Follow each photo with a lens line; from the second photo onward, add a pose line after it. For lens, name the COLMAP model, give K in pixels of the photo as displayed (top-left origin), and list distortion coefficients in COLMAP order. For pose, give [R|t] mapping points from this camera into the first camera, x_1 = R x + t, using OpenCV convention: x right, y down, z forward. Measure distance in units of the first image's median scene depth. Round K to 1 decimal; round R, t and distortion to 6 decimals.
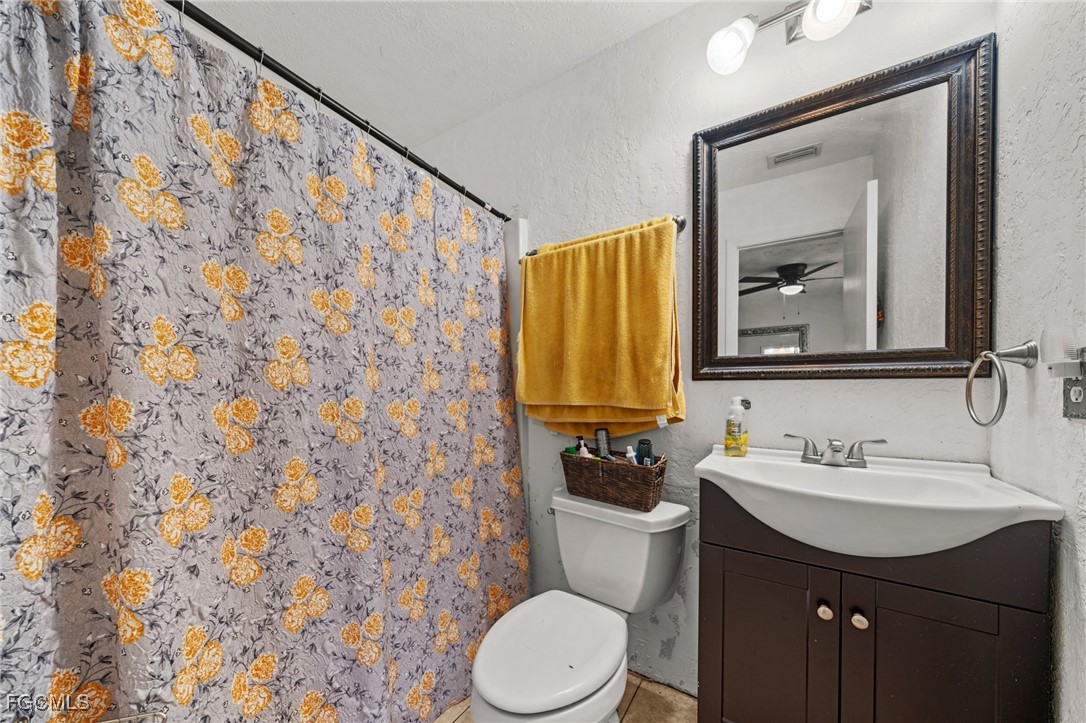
lens RADIAL K [[382.3, 0, 538.7], [0, 382.3, 368.4], [0, 0, 1]] dist [-0.006037, 0.000273]
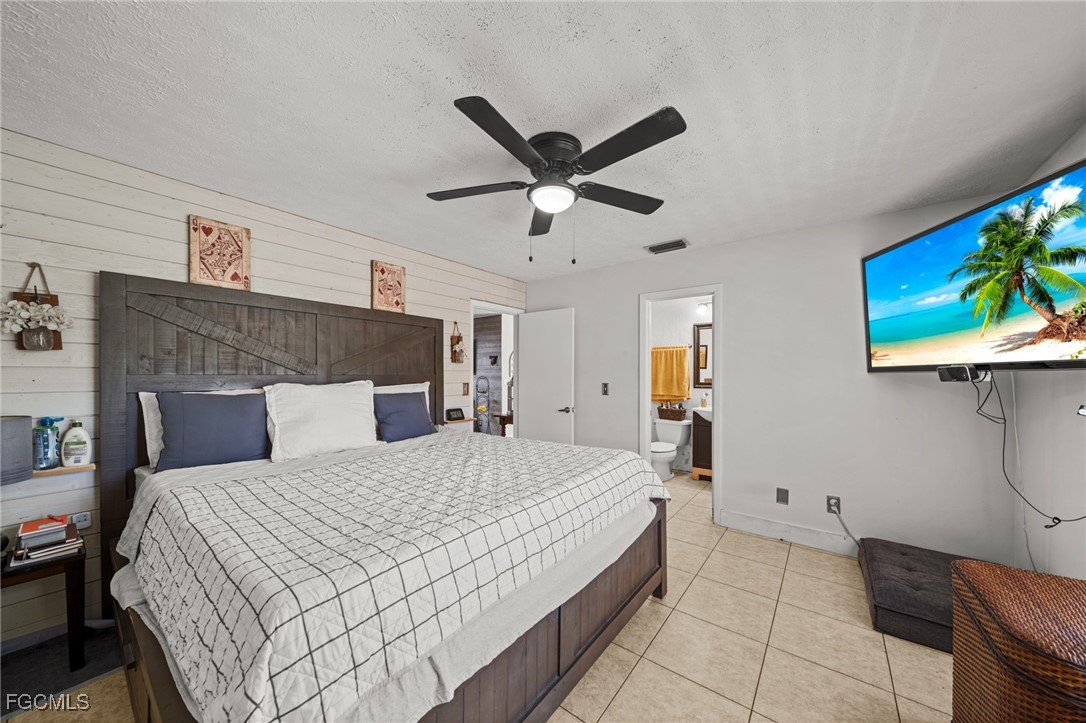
lens RADIAL K [[382.3, 0, 545.5], [0, 382.3, 359.0], [0, 0, 1]] dist [-0.006037, 0.000273]
pose [[0.997410, 0.000296, -0.071919, -0.795641], [0.000087, 0.999986, 0.005331, -0.281167], [0.071919, -0.005323, 0.997396, -2.909303]]
